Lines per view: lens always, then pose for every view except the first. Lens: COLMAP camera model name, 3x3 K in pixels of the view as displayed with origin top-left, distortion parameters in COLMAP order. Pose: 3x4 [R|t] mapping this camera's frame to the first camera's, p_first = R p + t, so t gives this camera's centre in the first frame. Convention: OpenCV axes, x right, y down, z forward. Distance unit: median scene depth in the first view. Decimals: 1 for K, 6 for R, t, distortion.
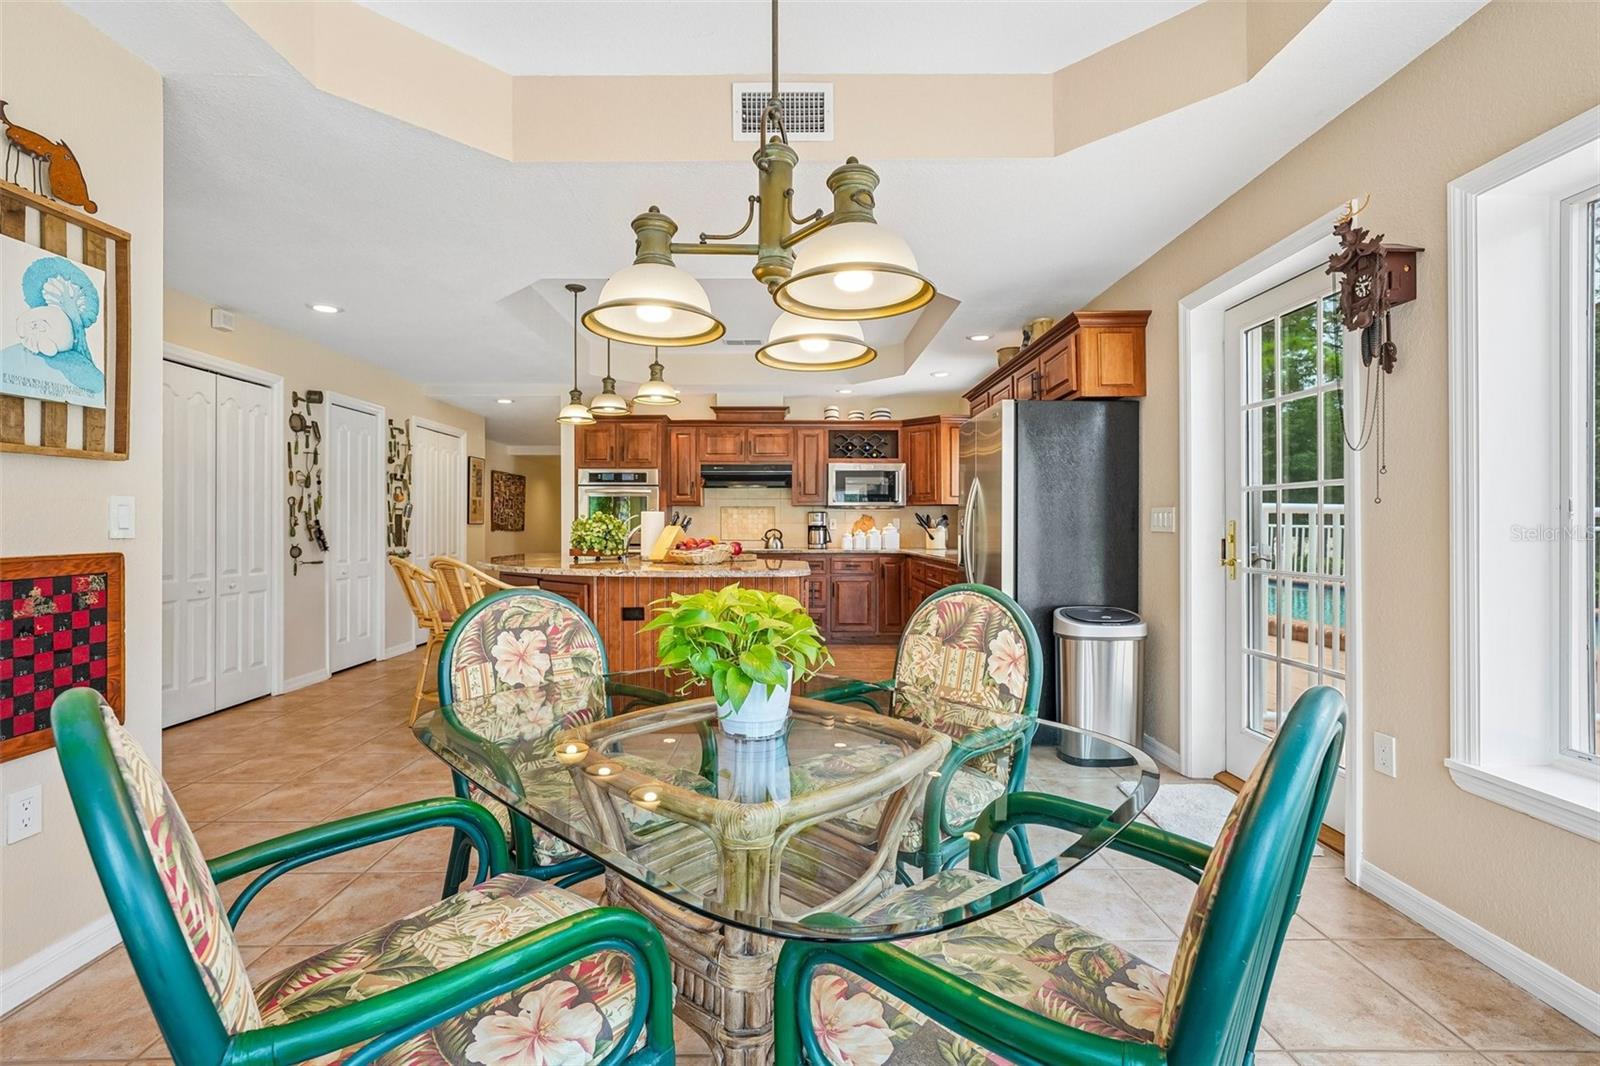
lens RADIAL K [[728.6, 0, 791.6], [0, 728.6, 527.3], [0, 0, 1]] dist [-0.001848, 0.000928]
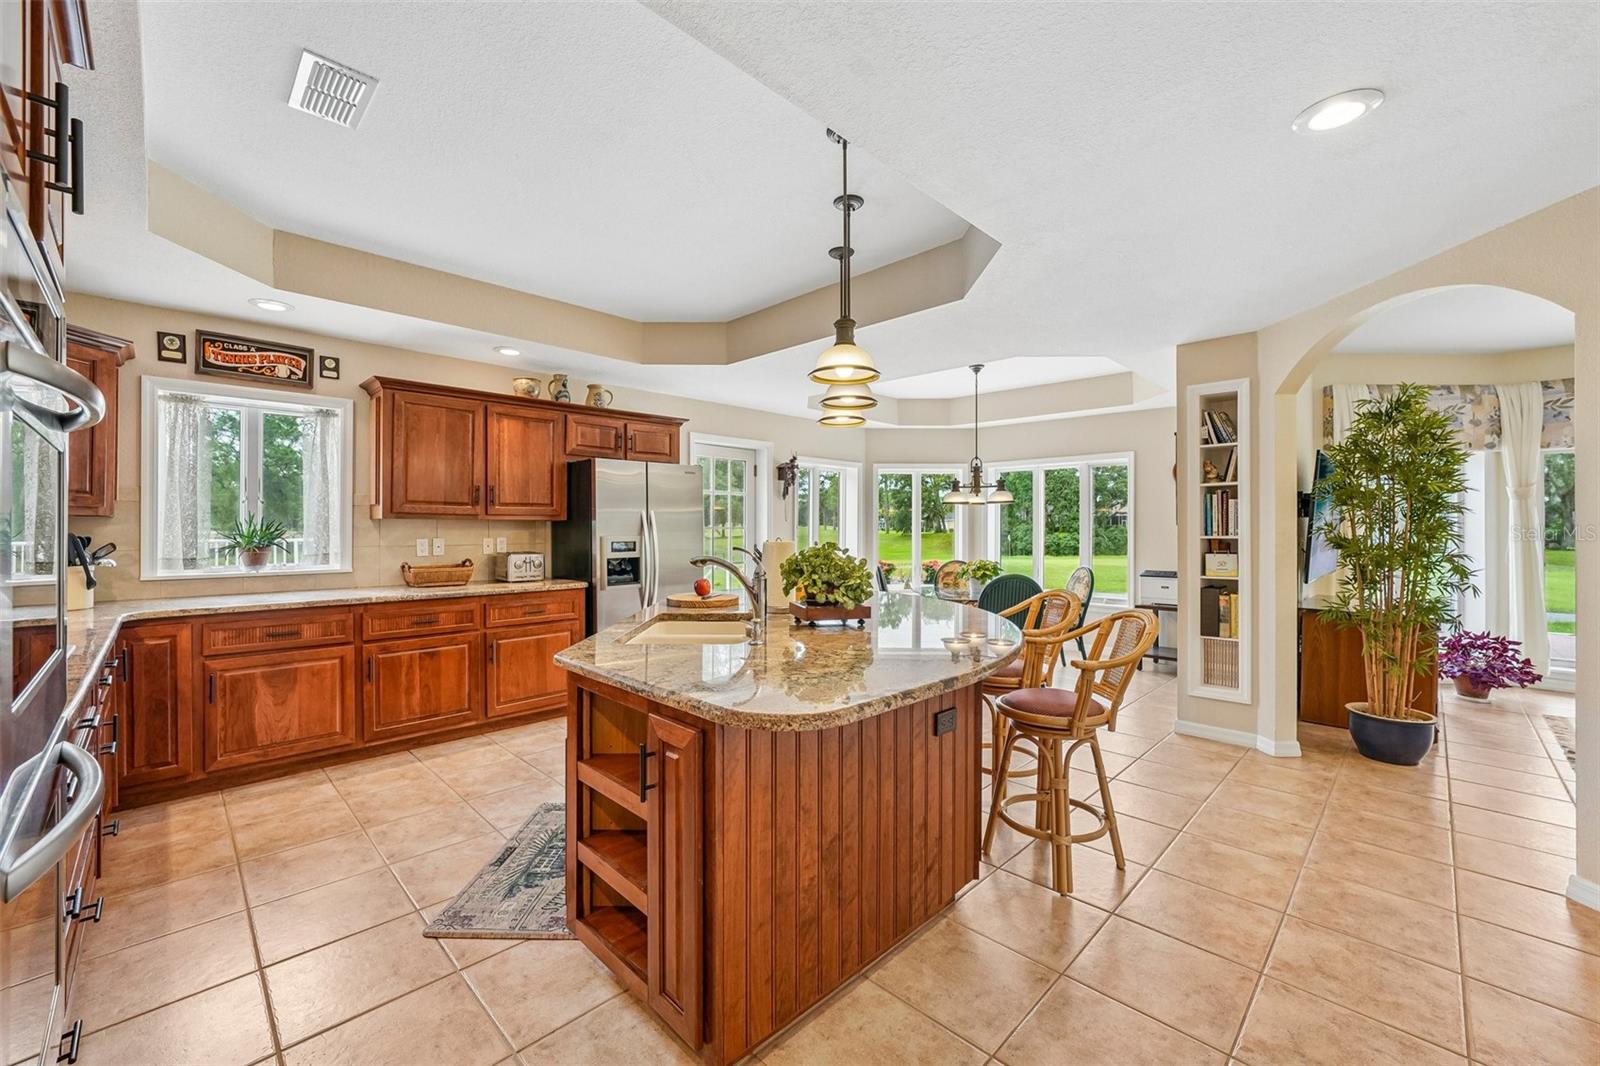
lens RADIAL K [[637.4, 0, 800.0], [0, 637.4, 533.0], [0, 0, 1]] dist [-0.015592, -0.000008]
pose [[-0.709949, -0.003634, 0.704244, -0.456901], [0.000277, 0.999985, 0.005439, -0.023257], [-0.704253, 0.004056, -0.709937, 1.025082]]
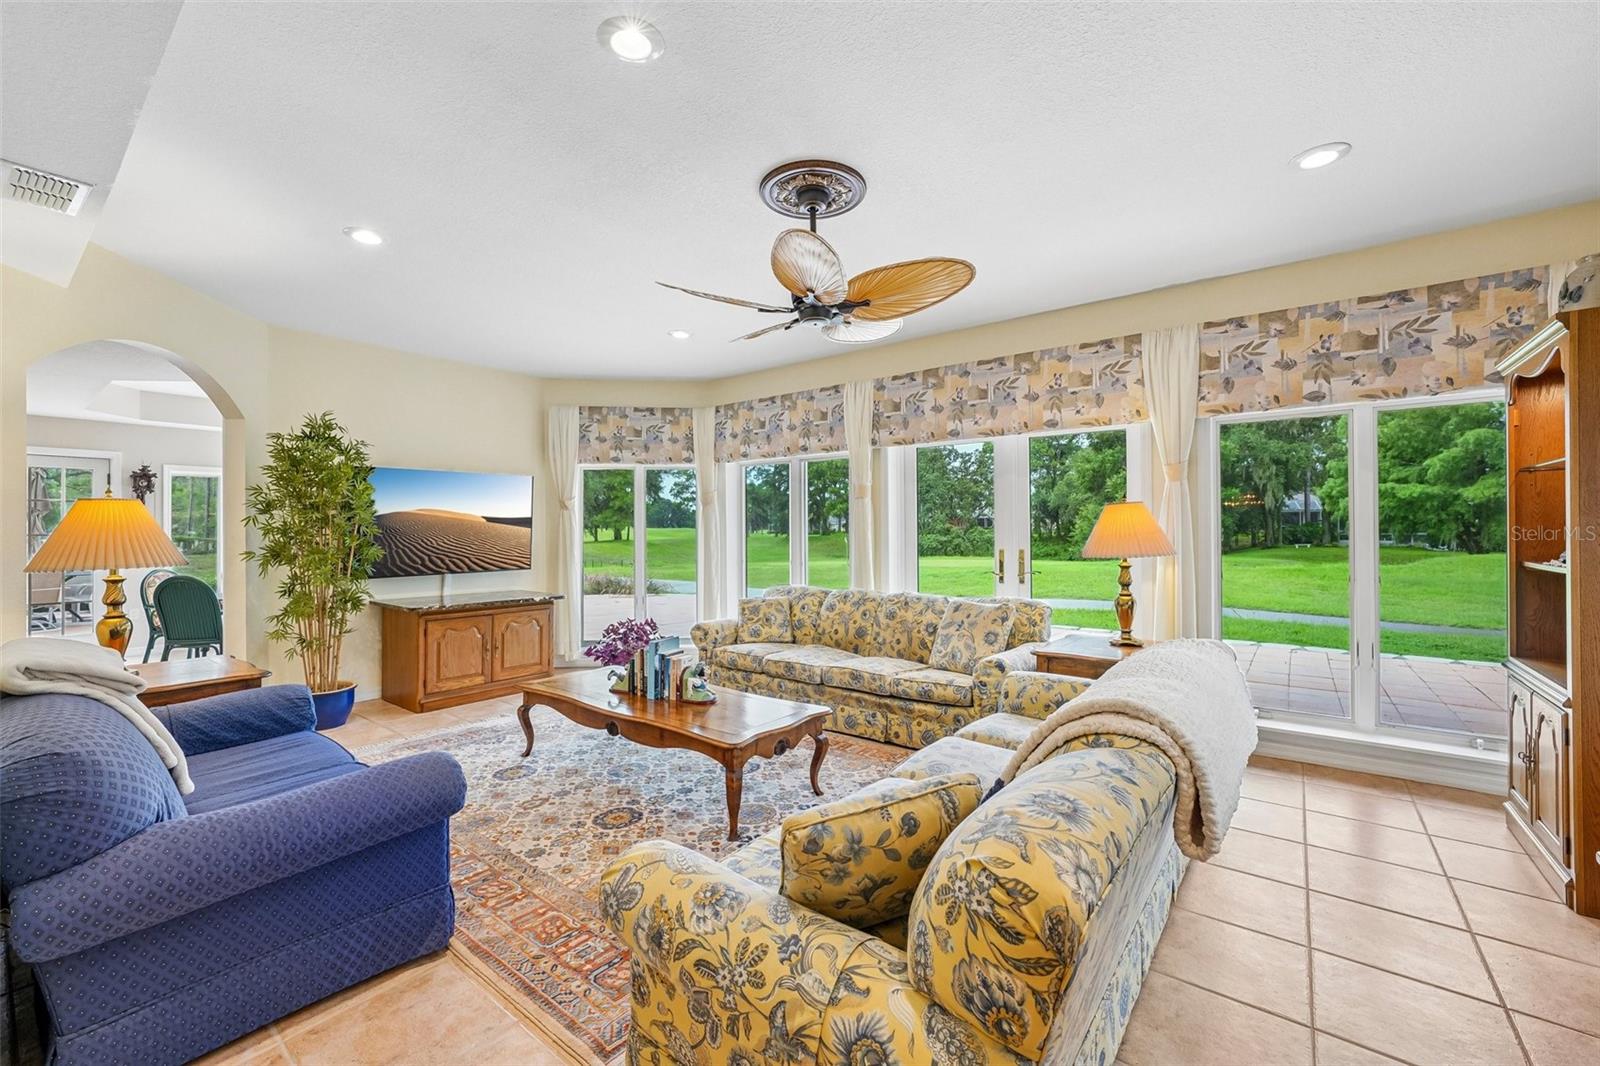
lens RADIAL K [[651.2, 0, 792.9], [0, 651.2, 530.1], [0, 0, 1]] dist [-0.001699, -0.000154]
pose [[-0.787471, 0.007091, 0.616311, -1.241315], [0.006845, 0.999973, -0.002759, -0.021517], [-0.616314, 0.002046, -0.787498, 0.508759]]
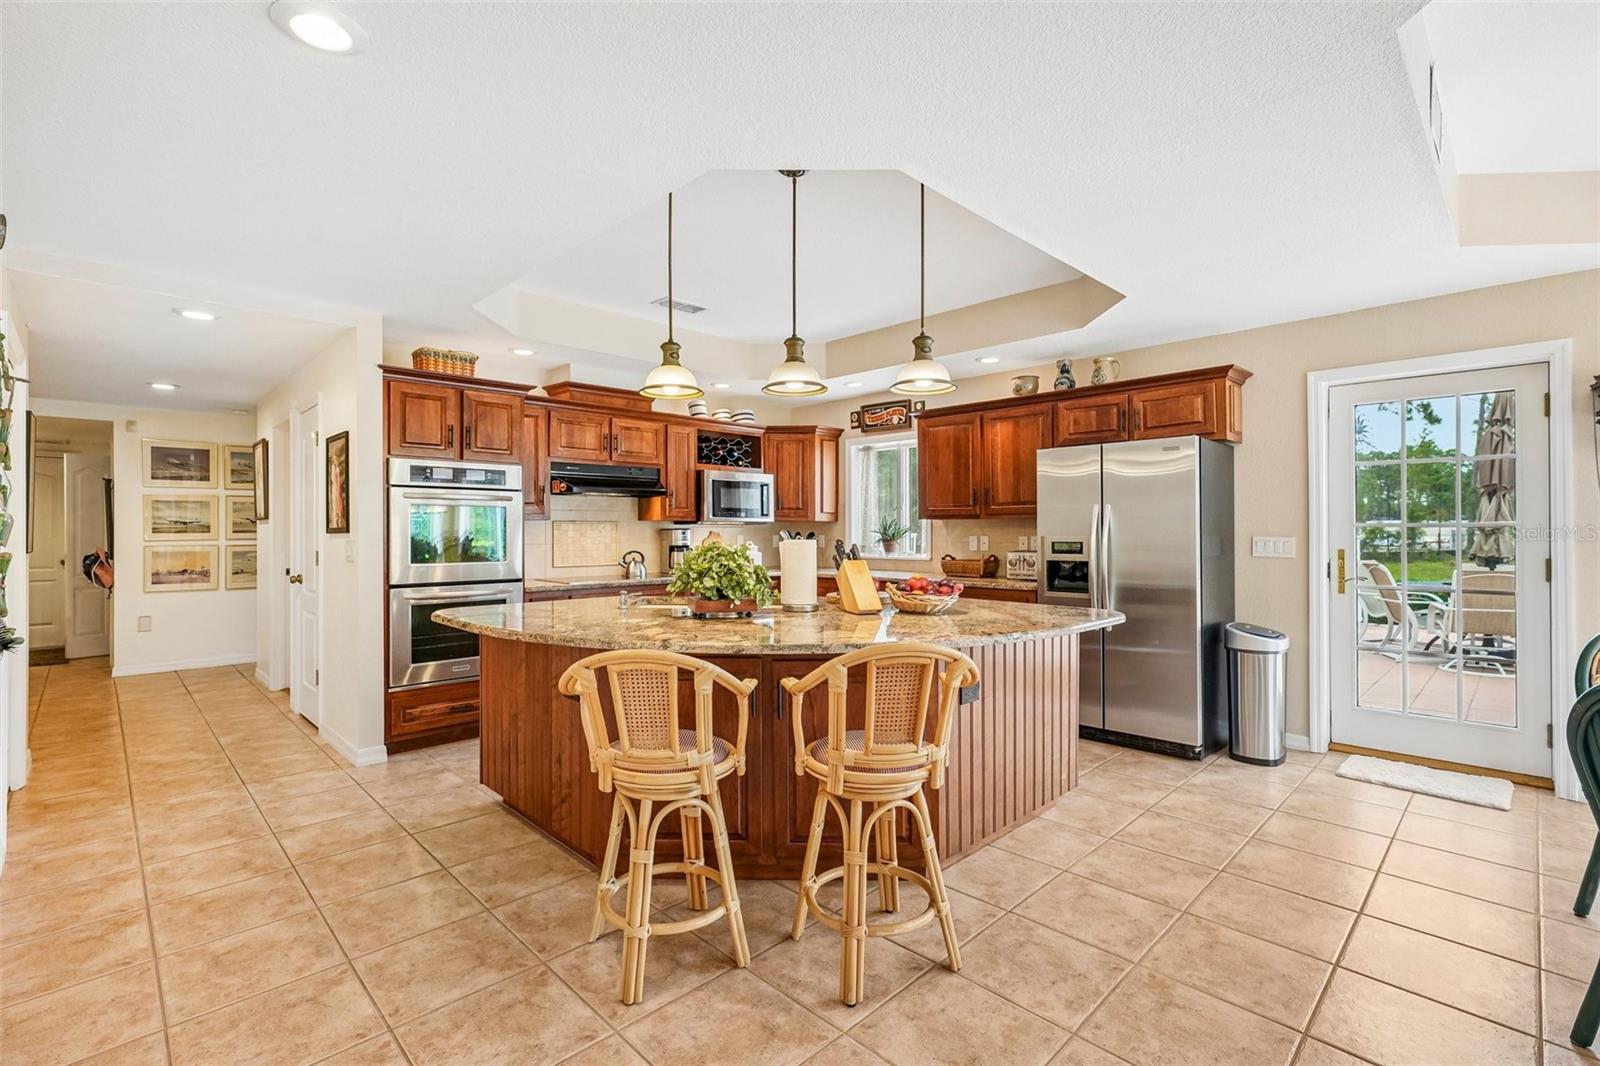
lens RADIAL K [[728.6, 0, 791.6], [0, 728.6, 527.3], [0, 0, 1]] dist [-0.001848, 0.000928]
pose [[0.717641, -0.000409, 0.696413, -0.491423], [0.001926, 0.999997, -0.001398, -0.023391], [-0.696410, 0.002344, 0.717640, 0.367822]]
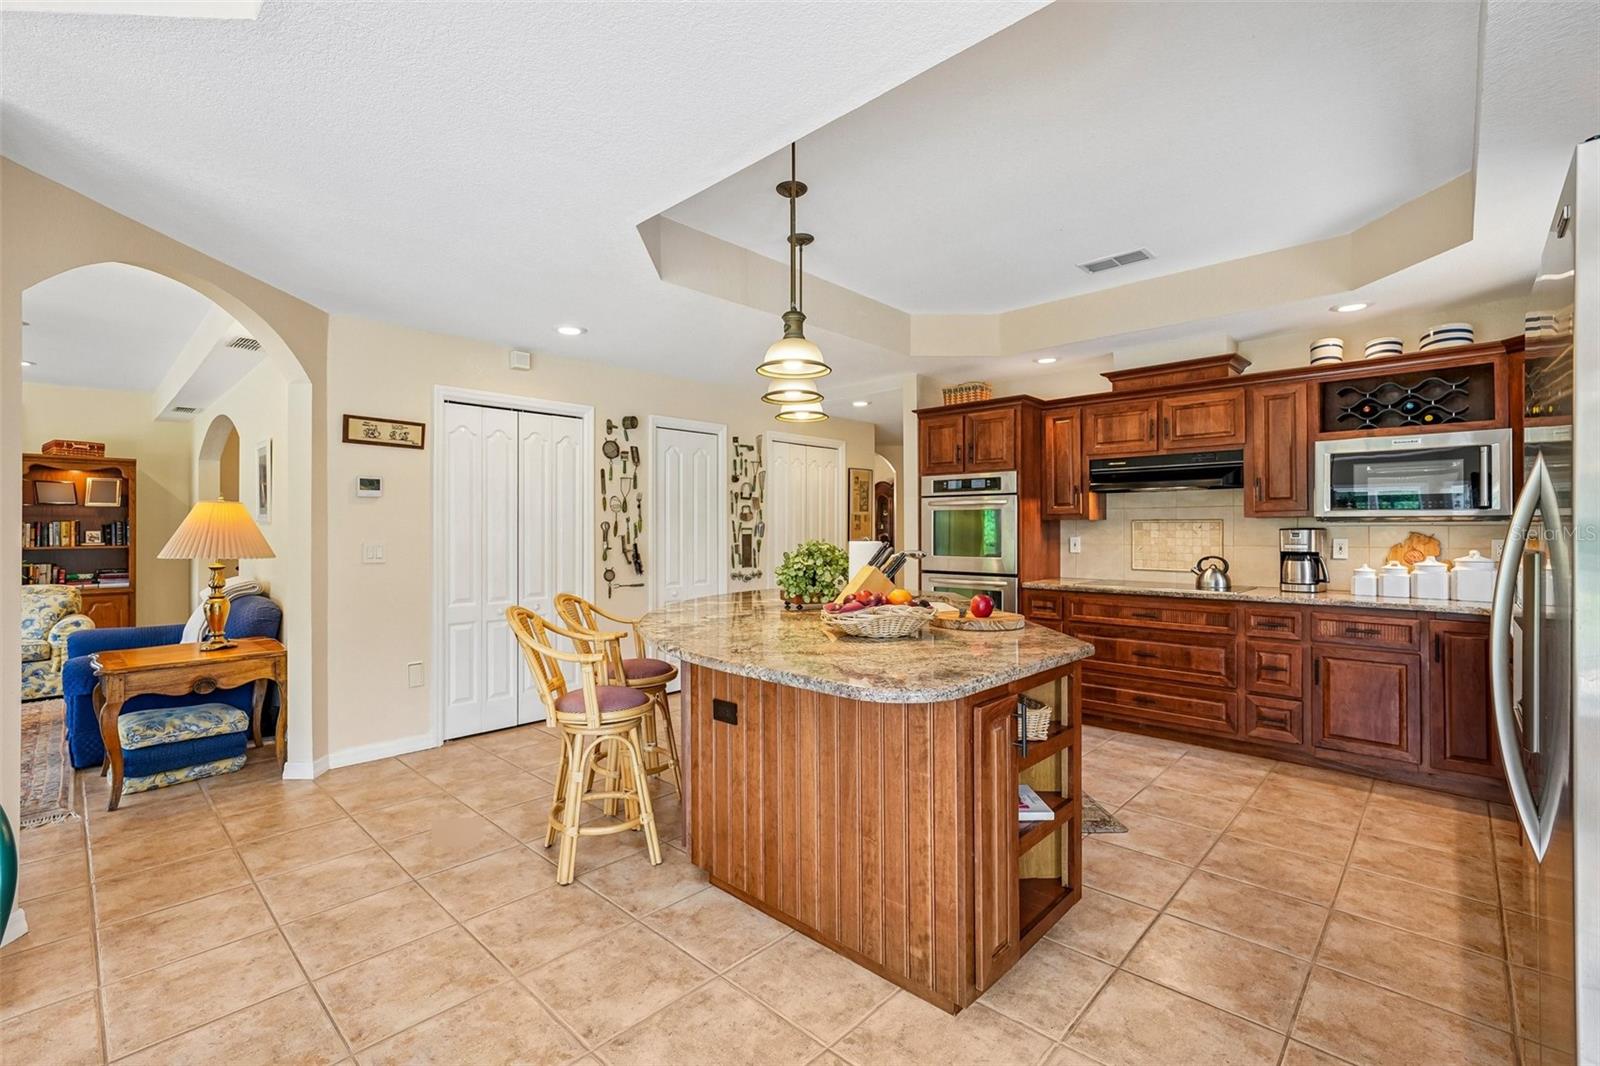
lens RADIAL K [[703.6, 0, 787.0], [0, 703.6, 526.1], [0, 0, 1]] dist [-0.003989, -0.000209]
pose [[0.716694, -0.004930, -0.697370, 0.147267], [0.002612, 0.999987, -0.004385, -0.023575], [0.697383, 0.001321, 0.716698, 0.357296]]
